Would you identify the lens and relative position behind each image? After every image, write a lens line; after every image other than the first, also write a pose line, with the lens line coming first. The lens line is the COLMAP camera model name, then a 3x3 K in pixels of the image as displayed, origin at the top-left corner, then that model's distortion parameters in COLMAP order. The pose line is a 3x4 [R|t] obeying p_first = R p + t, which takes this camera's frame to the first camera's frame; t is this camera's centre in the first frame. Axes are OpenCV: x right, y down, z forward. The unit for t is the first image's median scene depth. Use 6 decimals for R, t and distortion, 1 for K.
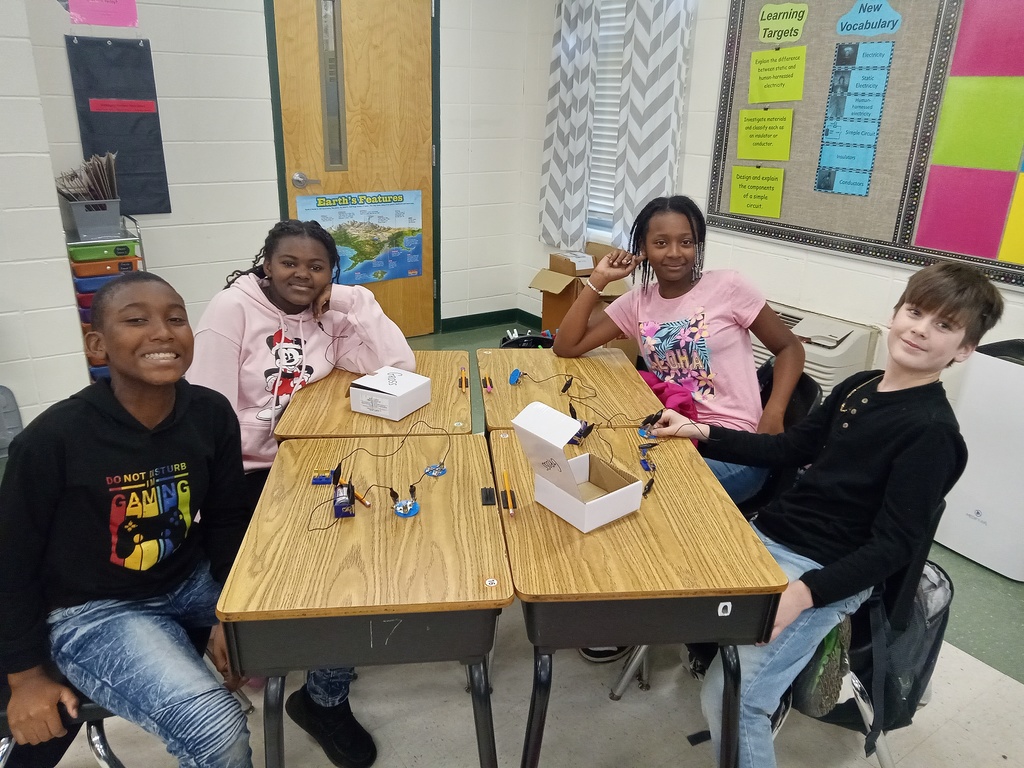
lens RADIAL K [[774.1, 0, 512.0], [0, 774.1, 384.0], [0, 0, 1]] dist [0.000303, -0.004713]
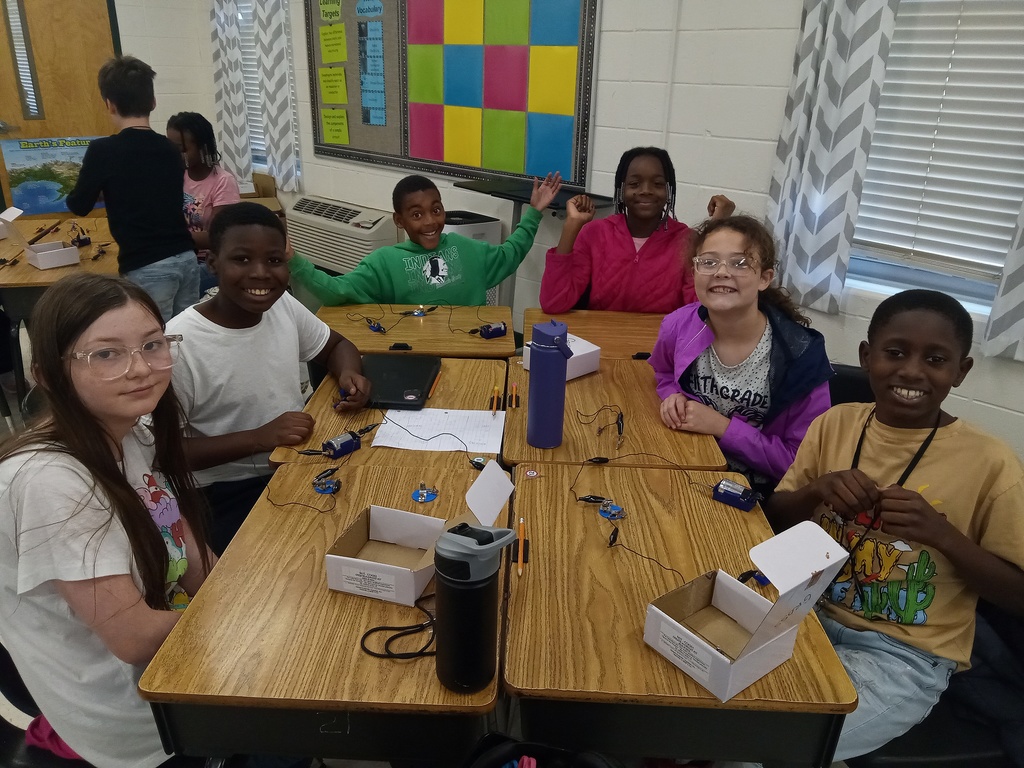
lens RADIAL K [[760.9, 0, 512.0], [0, 760.9, 384.0], [0, 0, 1]] dist [0.004923, -0.011627]
pose [[0.982693, -0.069133, 0.171858, 0.357336], [0.062946, 0.997166, 0.041202, 0.184262], [-0.174220, -0.029672, 0.984260, -0.445060]]
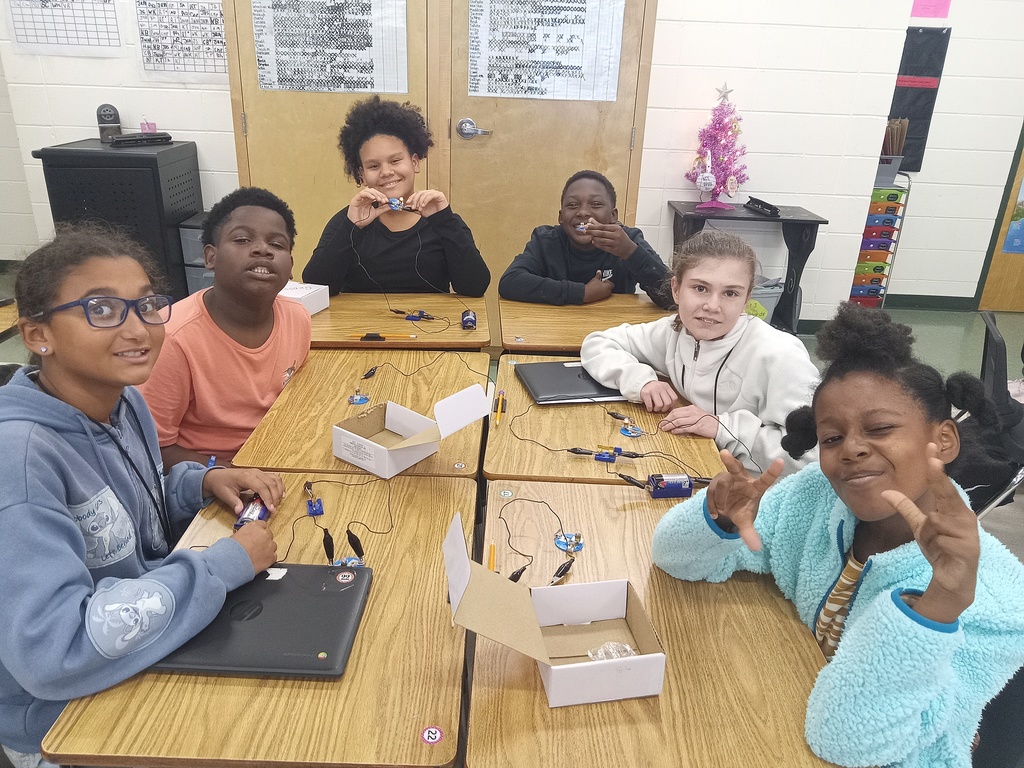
lens RADIAL K [[774.1, 0, 512.0], [0, 774.1, 384.0], [0, 0, 1]] dist [0.000303, -0.004713]
pose [[0.820987, 0.225620, -0.524477, -0.275007], [-0.212246, 0.973381, 0.086493, 0.140290], [0.530030, 0.040308, 0.847020, -0.369684]]
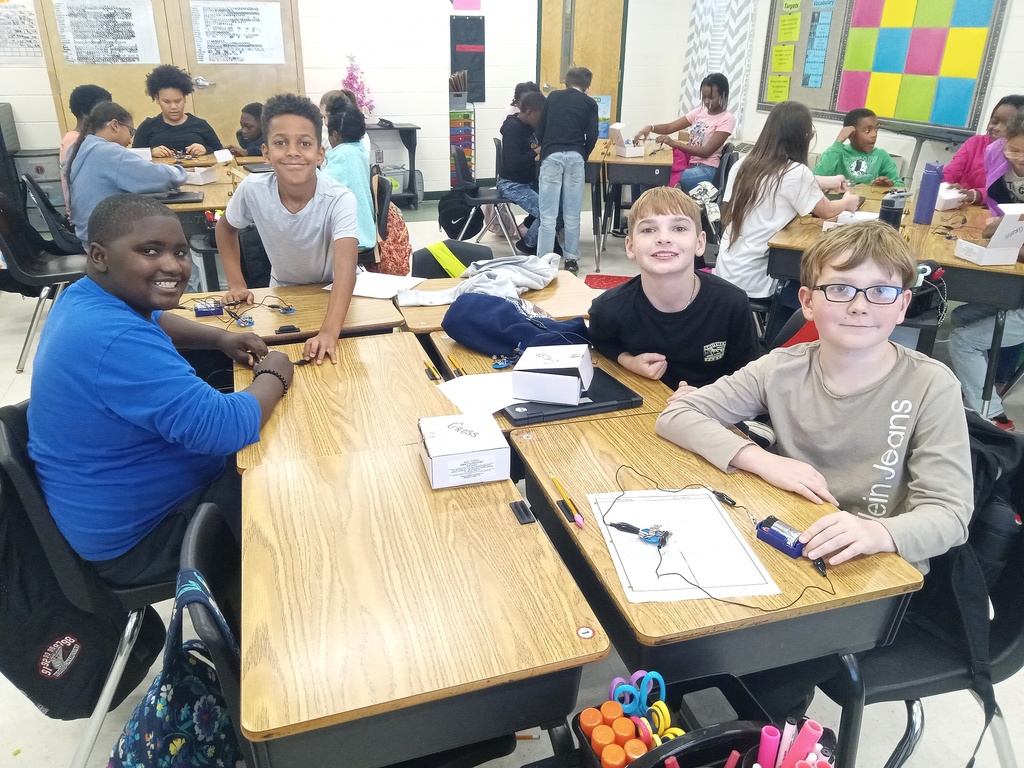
lens RADIAL K [[774.1, 0, 512.0], [0, 774.1, 384.0], [0, 0, 1]] dist [0.000303, -0.004713]
pose [[0.962944, 0.095158, -0.252355, 0.229843], [-0.080800, 0.994497, 0.066684, 0.404526], [0.257312, -0.043822, 0.965334, -1.058850]]
